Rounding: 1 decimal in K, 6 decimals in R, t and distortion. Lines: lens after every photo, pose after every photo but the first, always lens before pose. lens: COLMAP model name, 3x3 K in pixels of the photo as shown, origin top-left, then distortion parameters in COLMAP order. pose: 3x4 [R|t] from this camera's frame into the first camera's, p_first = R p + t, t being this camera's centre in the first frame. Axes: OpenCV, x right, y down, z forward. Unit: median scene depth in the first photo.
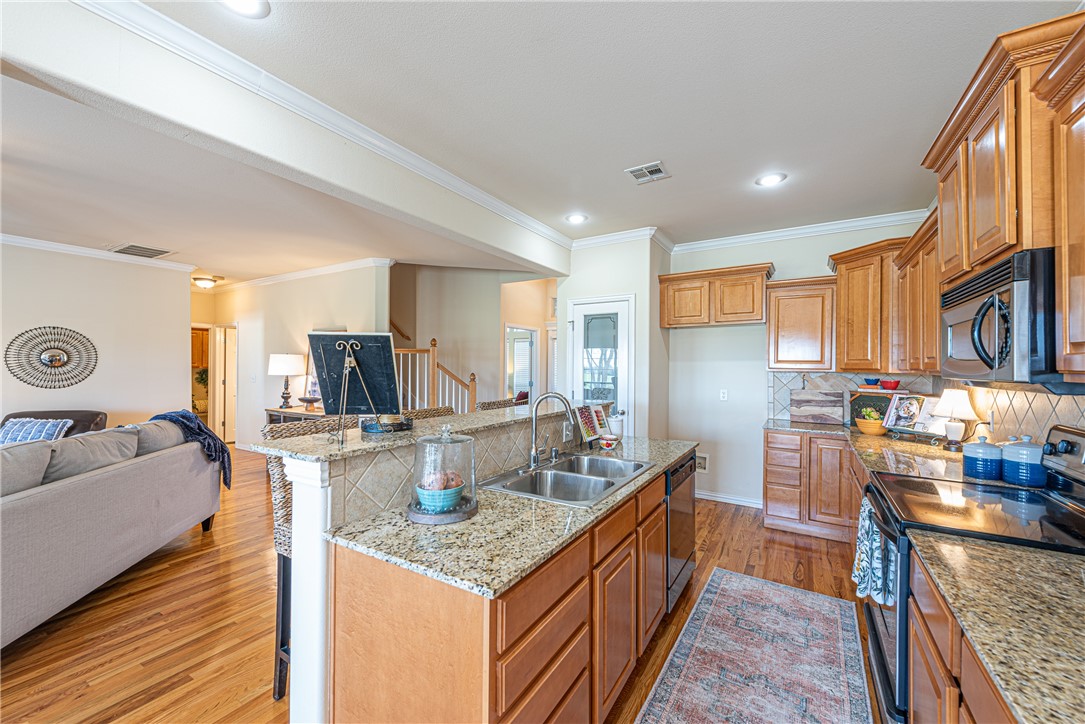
lens RADIAL K [[425.3, 0, 547.0], [0, 425.3, 366.9], [0, 0, 1]] dist [0.016522, -0.004883]
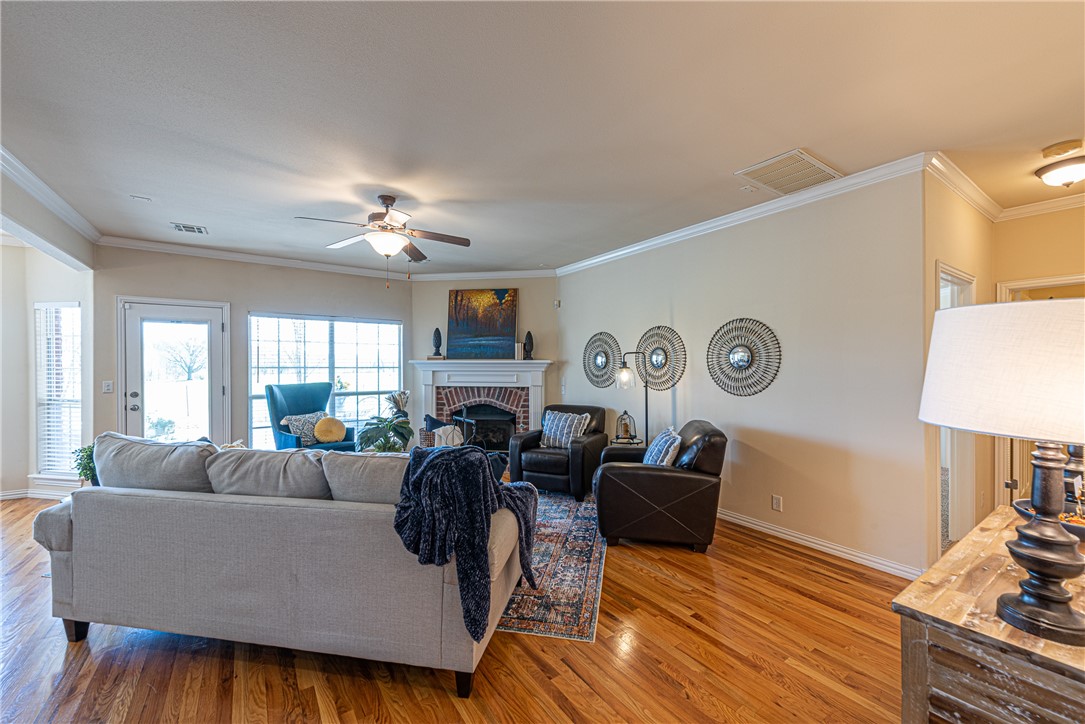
lens RADIAL K [[425.3, 0, 547.0], [0, 425.3, 366.9], [0, 0, 1]] dist [0.016522, -0.004883]
pose [[-0.401629, 0.000867, -0.915802, -0.351879], [-0.002633, 0.999994, 0.002101, -0.005948], [0.915799, 0.003255, -0.401624, 1.231220]]
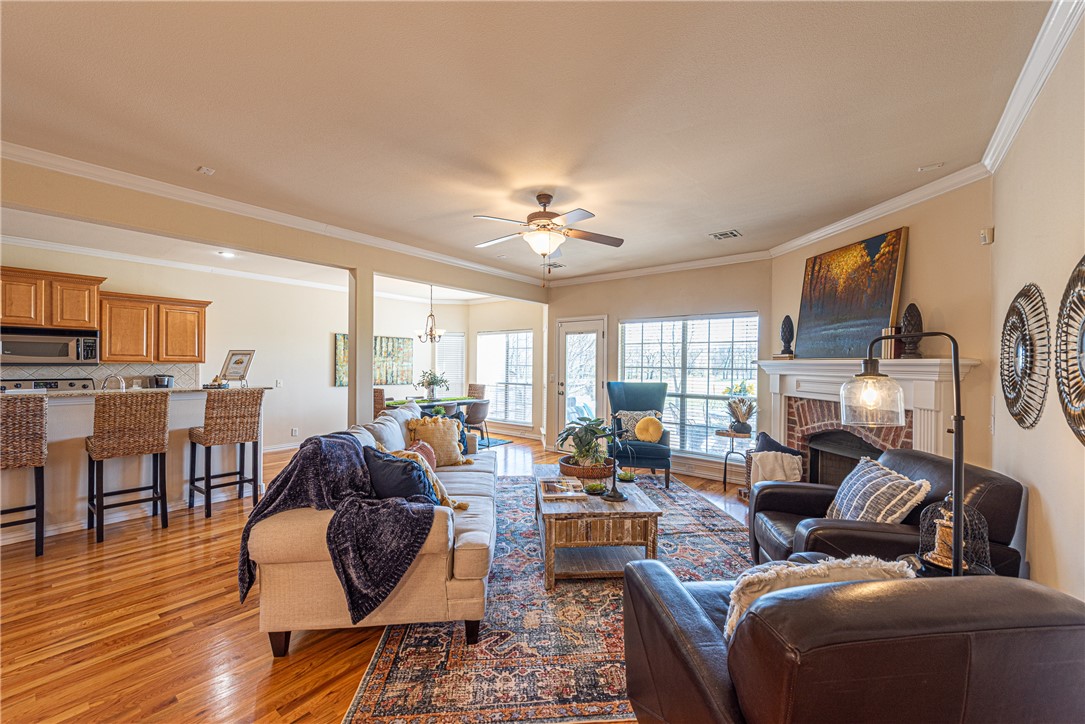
lens RADIAL K [[425.3, 0, 547.0], [0, 425.3, 366.9], [0, 0, 1]] dist [0.016522, -0.004883]
pose [[-0.991772, -0.015833, 0.127032, -1.152302], [-0.014849, 0.999852, 0.008688, -0.008867], [-0.127151, 0.006730, -0.991861, 1.446885]]
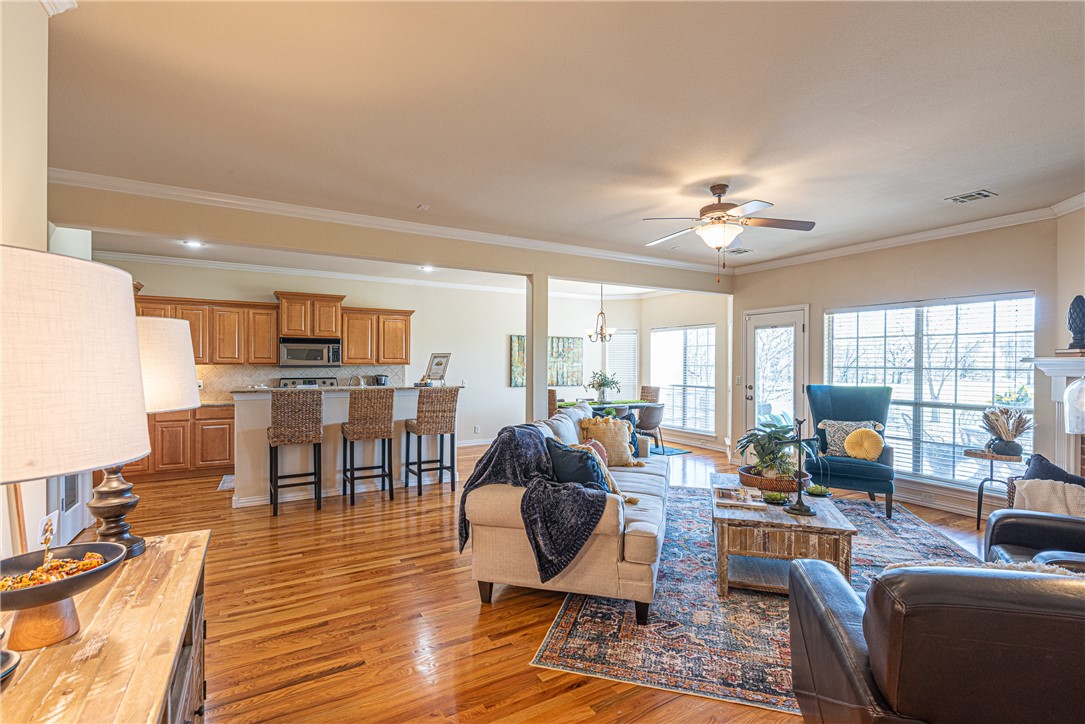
lens RADIAL K [[497.2, 0, 545.8], [0, 497.2, 365.7], [0, 0, 1]] dist [0.009816, -0.000489]
pose [[-0.875880, -0.011747, 0.482386, -1.206084], [-0.008075, 0.999920, 0.009687, -0.011045], [-0.482462, 0.004590, -0.875905, 1.585738]]
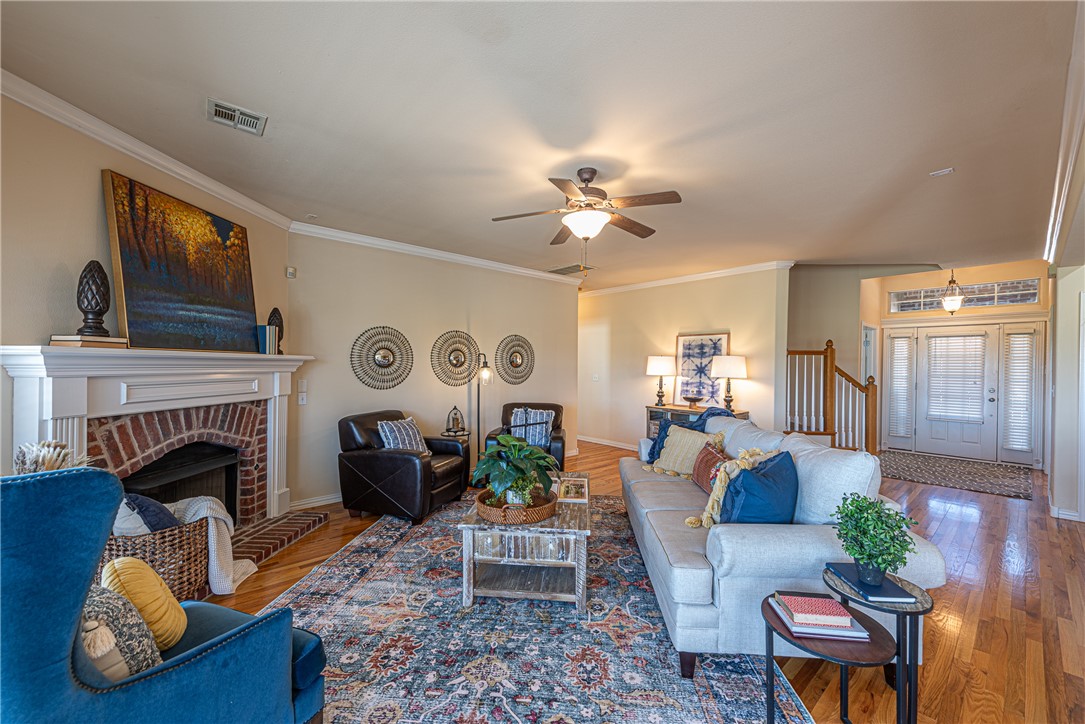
lens RADIAL K [[425.3, 0, 547.0], [0, 425.3, 366.9], [0, 0, 1]] dist [0.016522, -0.004883]
pose [[0.955167, 0.005588, -0.296015, -0.870907], [-0.005160, 0.999984, 0.002227, -0.005095], [0.296023, -0.000599, 0.955181, -0.175658]]
